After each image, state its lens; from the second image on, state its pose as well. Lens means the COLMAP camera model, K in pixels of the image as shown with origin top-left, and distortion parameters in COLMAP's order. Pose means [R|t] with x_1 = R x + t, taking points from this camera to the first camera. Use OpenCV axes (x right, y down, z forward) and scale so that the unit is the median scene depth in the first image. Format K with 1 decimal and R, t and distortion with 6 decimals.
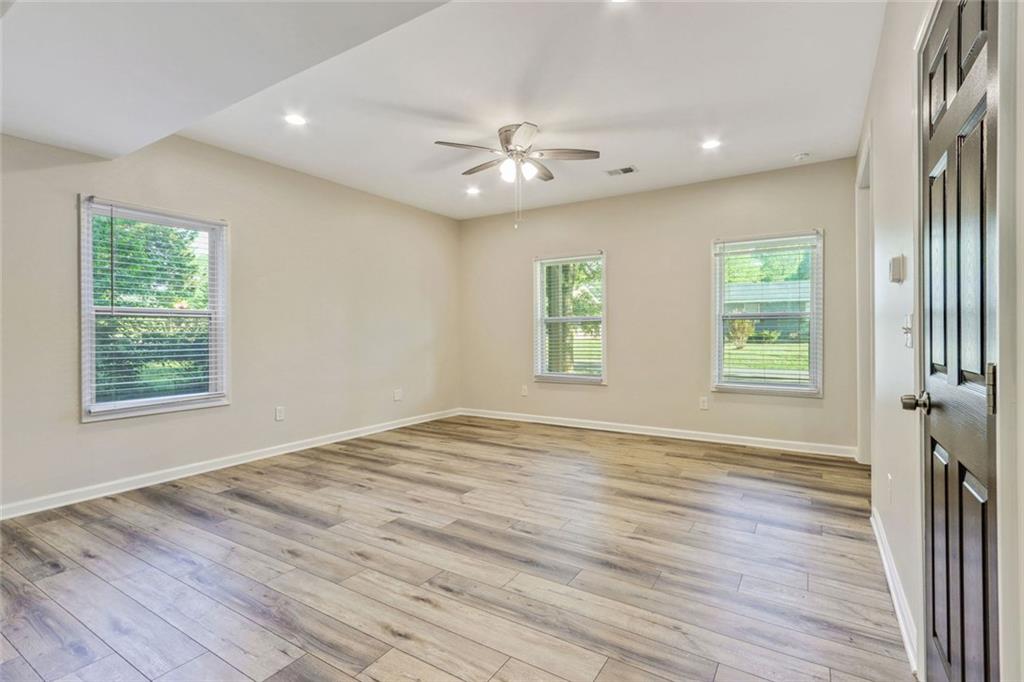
lens RADIAL K [[464.3, 0, 512.1], [0, 464.3, 334.9], [0, 0, 1]] dist [0.002012, 0.000823]
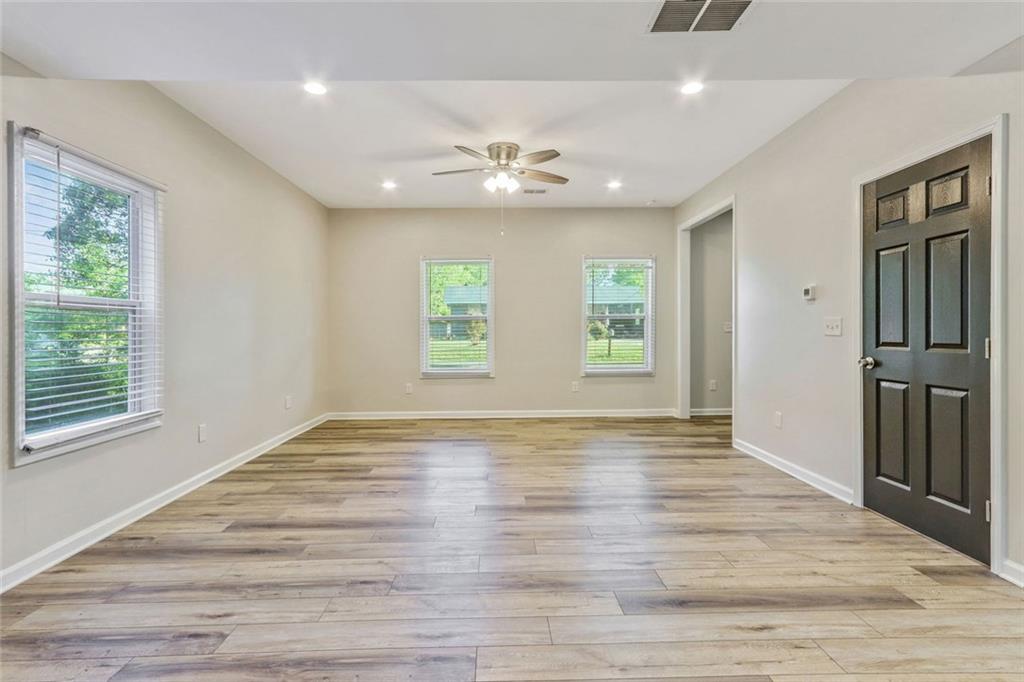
lens RADIAL K [[479.2, 0, 492.8], [0, 479.2, 338.7], [0, 0, 1]] dist [0.001004, 0.000314]
pose [[0.844359, -0.012680, 0.535628, -0.712396], [0.006432, 0.999888, 0.013532, 0.000479], [-0.535740, -0.007981, 0.844345, 0.057662]]
